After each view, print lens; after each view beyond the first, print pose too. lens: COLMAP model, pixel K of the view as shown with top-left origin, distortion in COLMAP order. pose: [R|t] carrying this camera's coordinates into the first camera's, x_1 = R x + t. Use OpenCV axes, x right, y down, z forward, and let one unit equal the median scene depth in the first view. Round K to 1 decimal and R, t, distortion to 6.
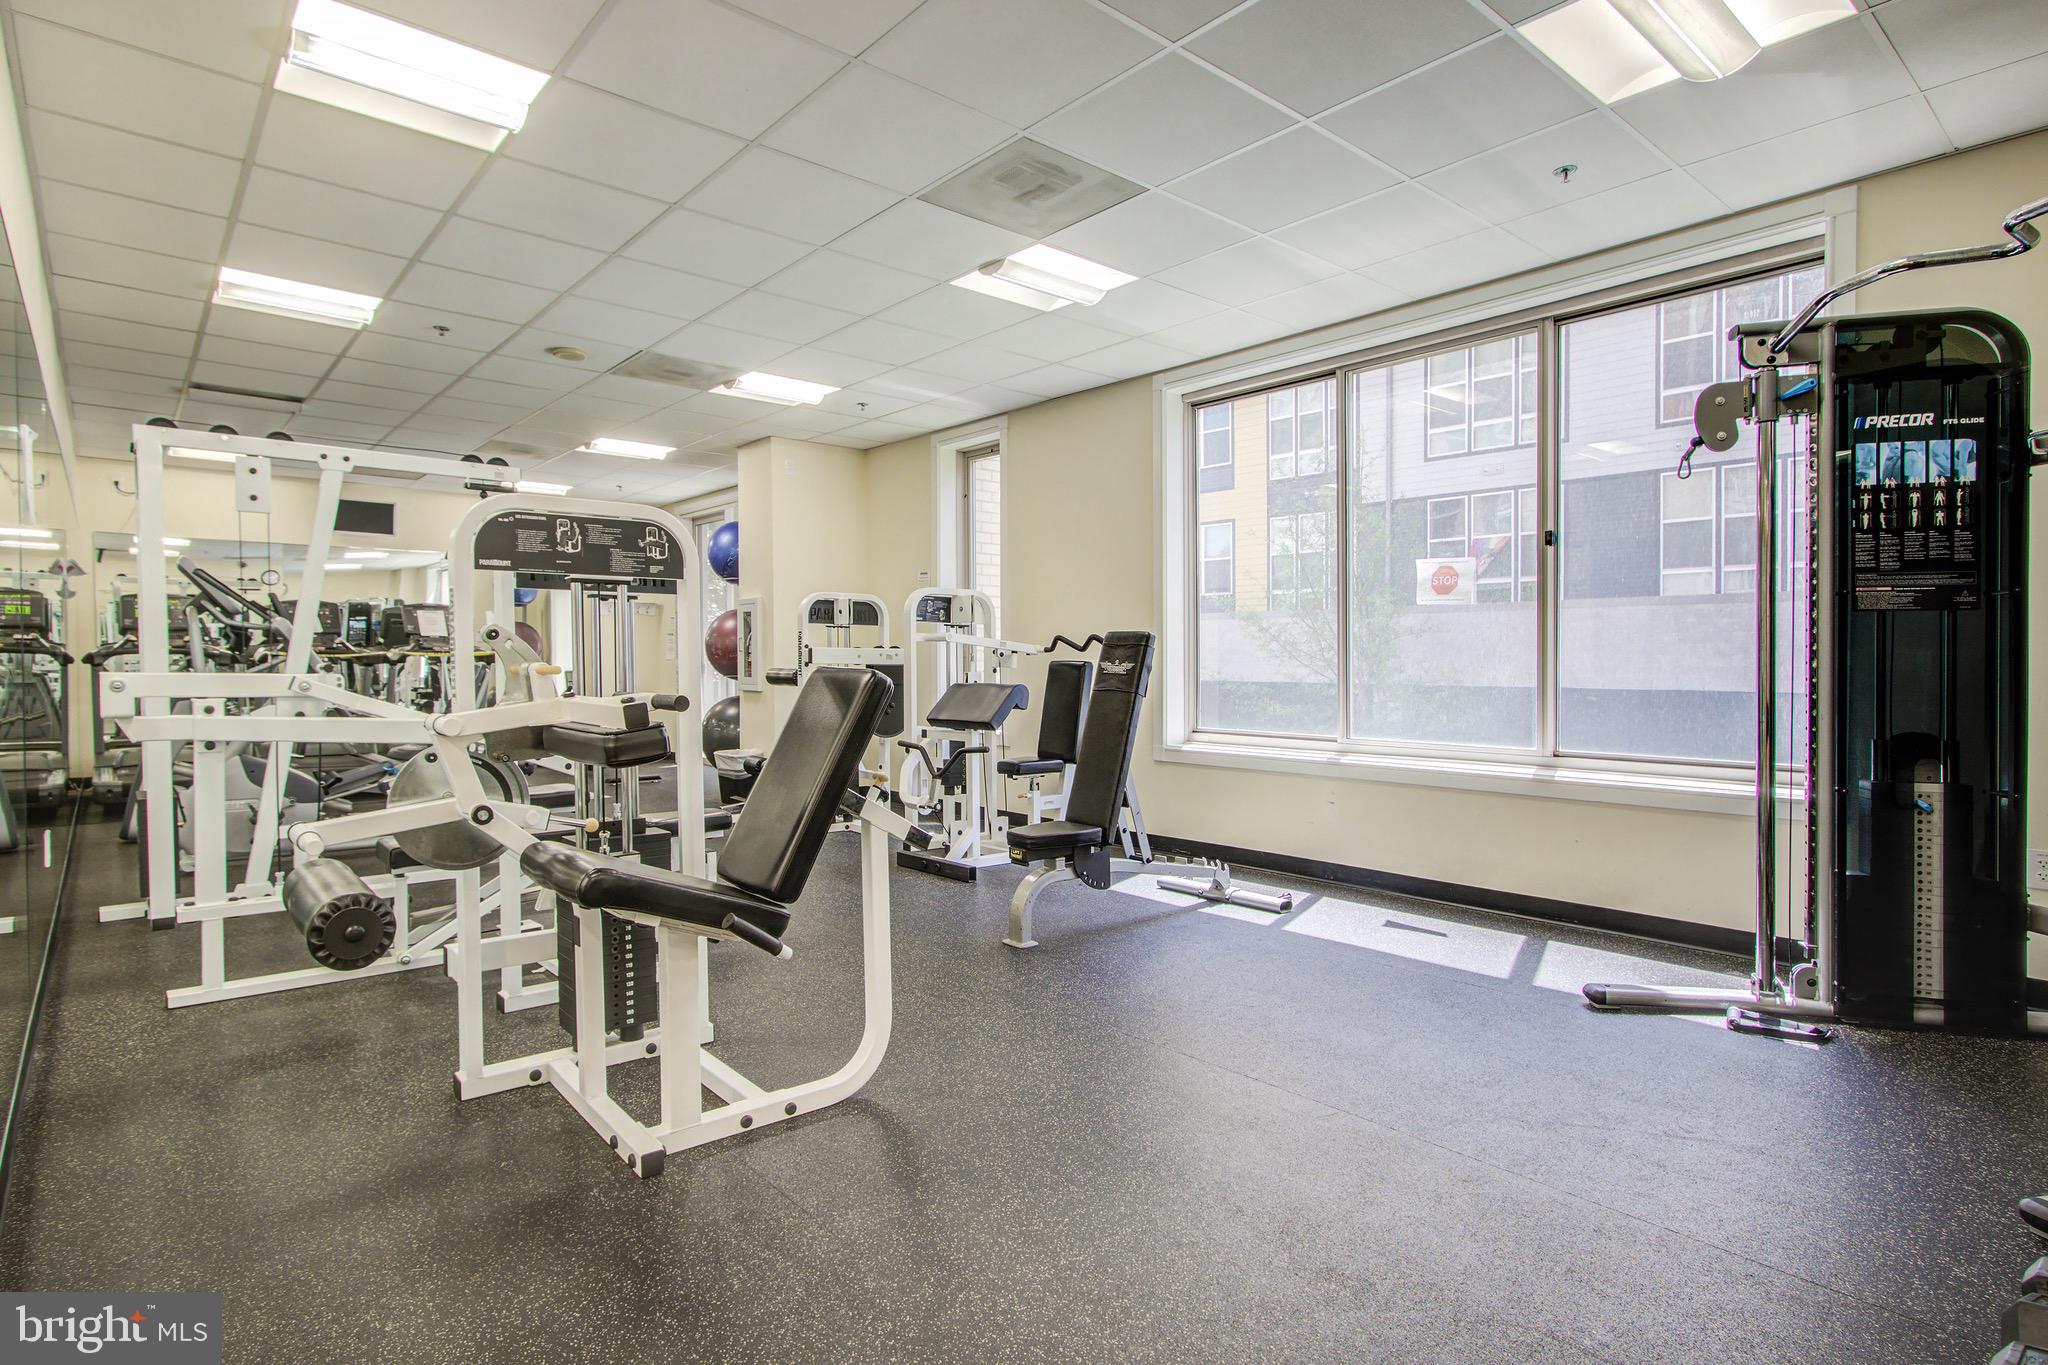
lens RADIAL K [[1086.9, 0, 1024.0], [0, 1086.9, 682.5], [0, 0, 1]] dist [-0.059675, 0.092807]
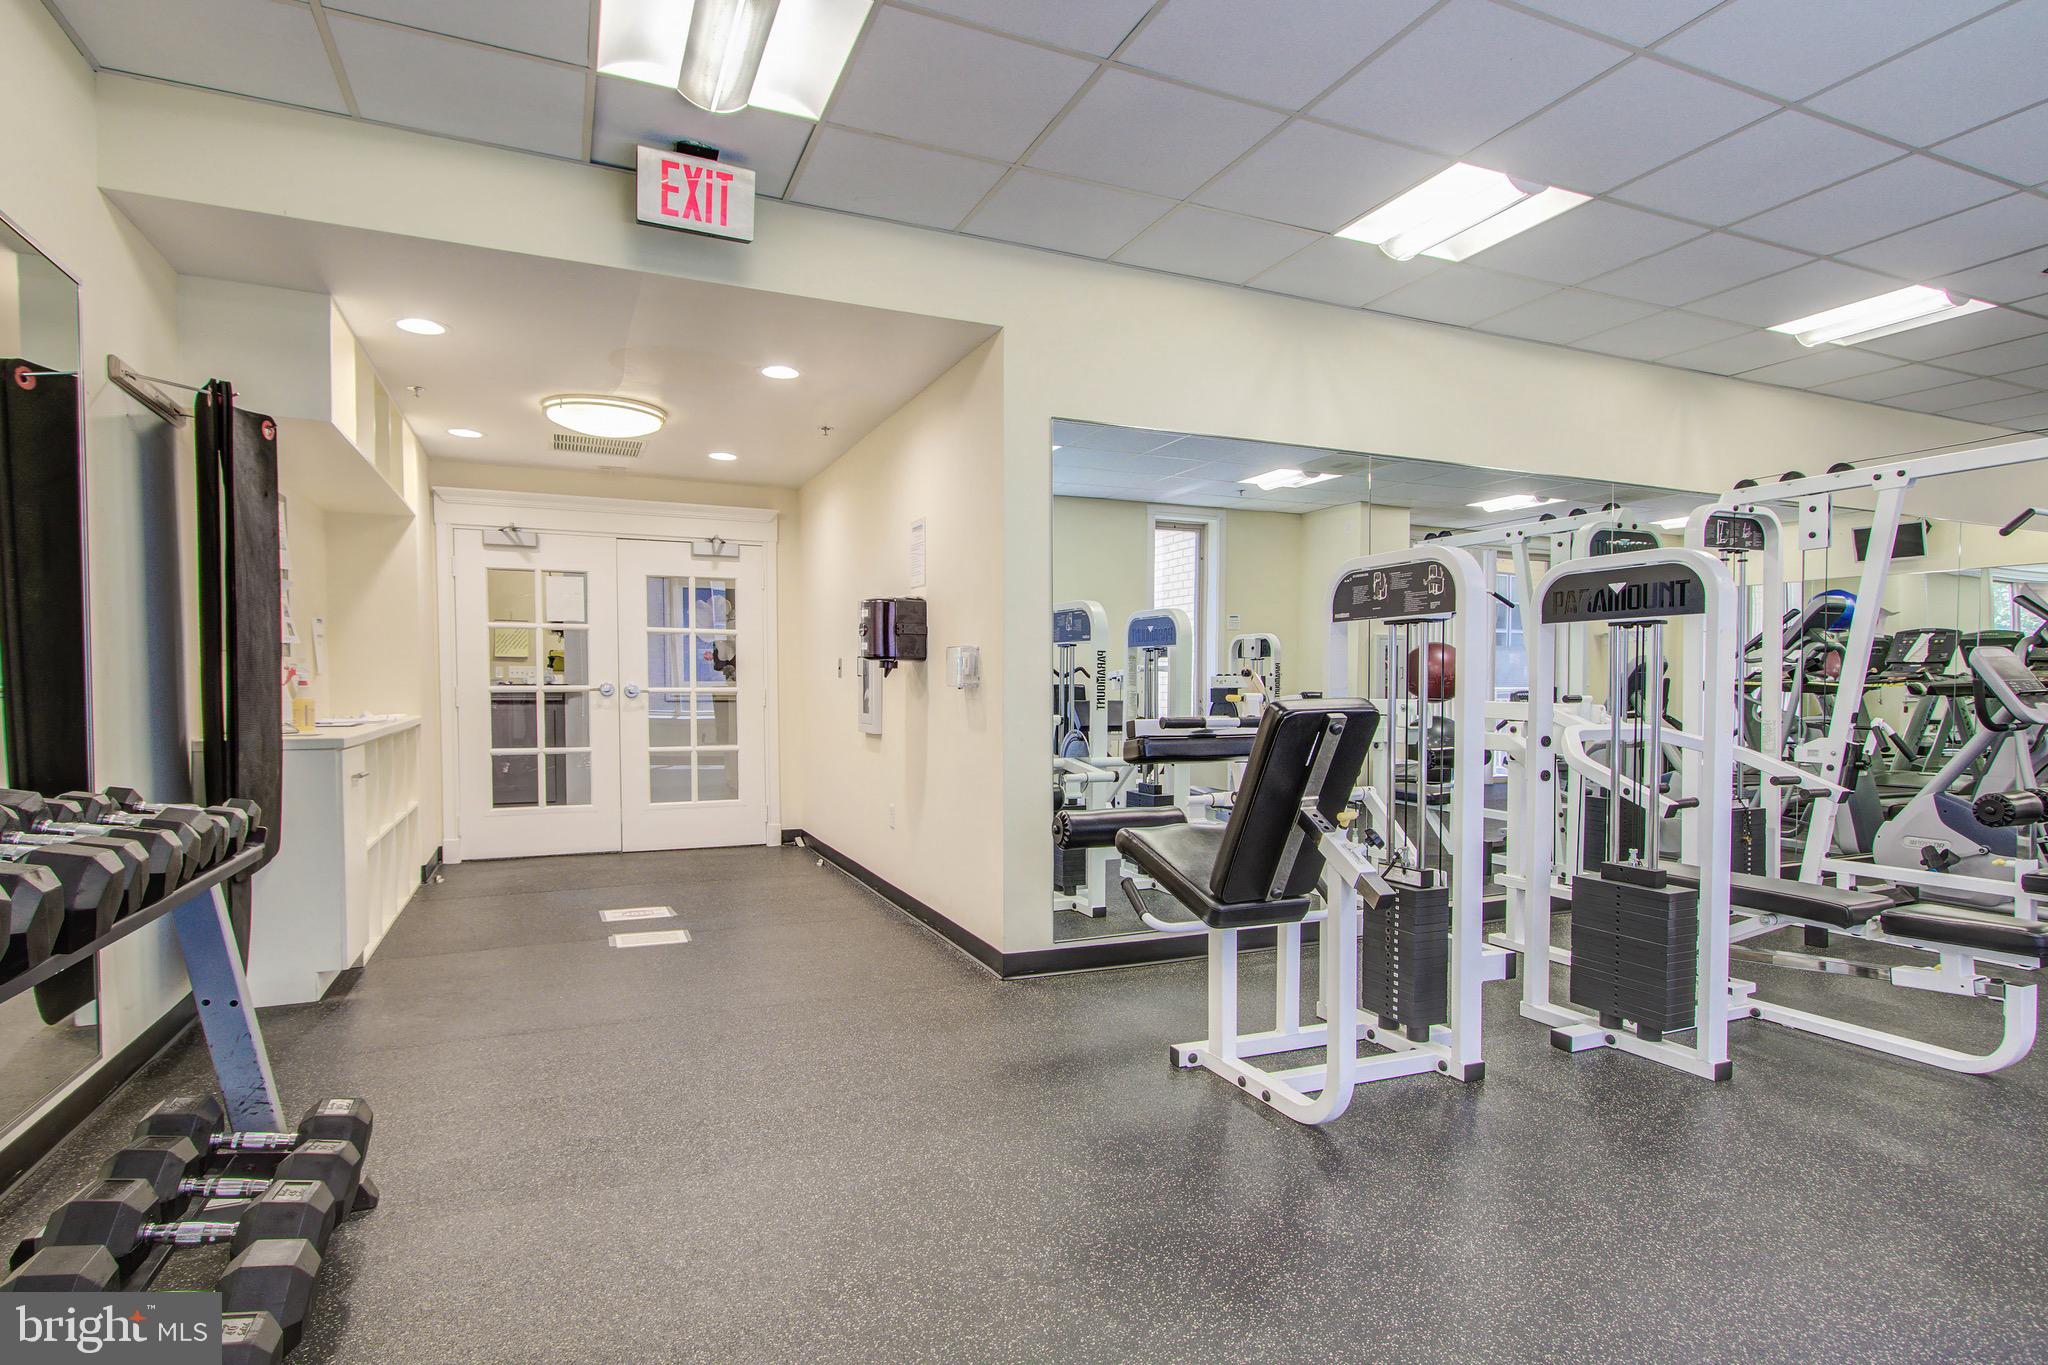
lens RADIAL K [[1061.9, 0, 1029.0], [0, 1061.9, 712.4], [0, 0, 1]] dist [-0.000069, 0.005627]
pose [[-0.296156, 0.019693, -0.954937, 0.466086], [-0.022332, 0.999371, 0.027536, -0.012648], [0.954879, 0.029481, -0.295530, 0.573684]]
